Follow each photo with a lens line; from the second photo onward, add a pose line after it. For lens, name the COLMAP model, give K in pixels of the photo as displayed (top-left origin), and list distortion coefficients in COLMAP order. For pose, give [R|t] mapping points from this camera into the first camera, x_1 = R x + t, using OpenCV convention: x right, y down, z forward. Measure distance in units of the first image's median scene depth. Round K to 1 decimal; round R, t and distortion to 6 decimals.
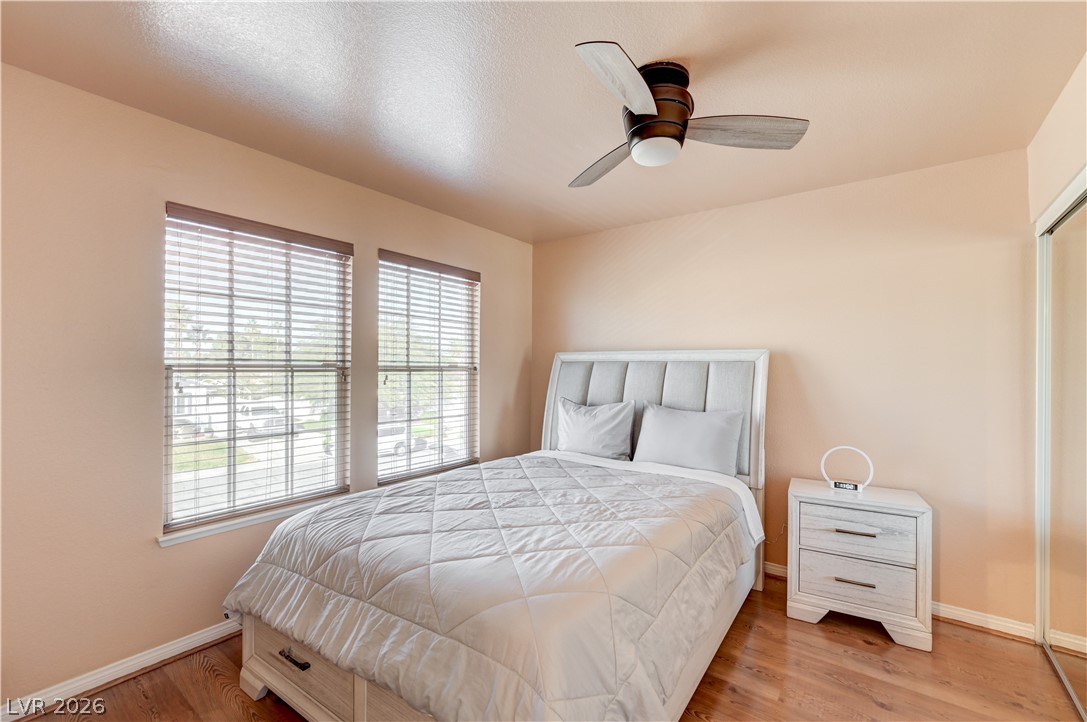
lens RADIAL K [[441.1, 0, 555.5], [0, 441.1, 370.5], [0, 0, 1]] dist [-0.000455, -0.000026]
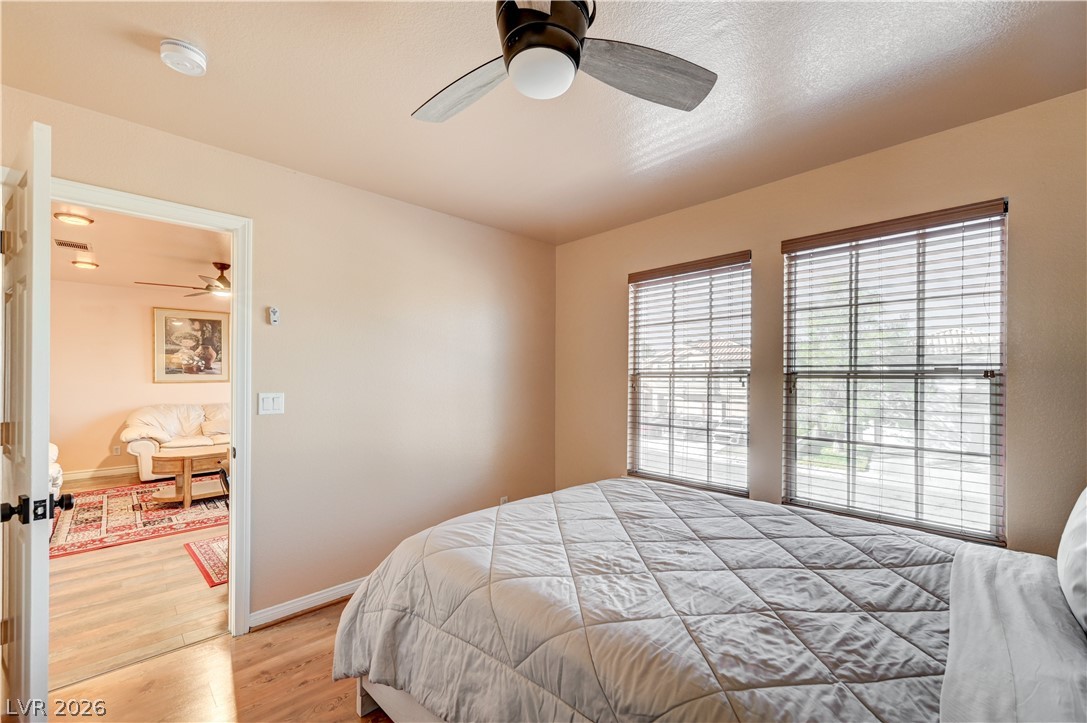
lens RADIAL K [[441.1, 0, 555.5], [0, 441.1, 371.0], [0, 0, 1]] dist [-0.000455, -0.000026]
pose [[-0.130714, -0.010903, -0.991360, 0.636015], [-0.000384, 0.999940, -0.010947, -0.001887], [0.991420, -0.001050, -0.130711, 0.748134]]
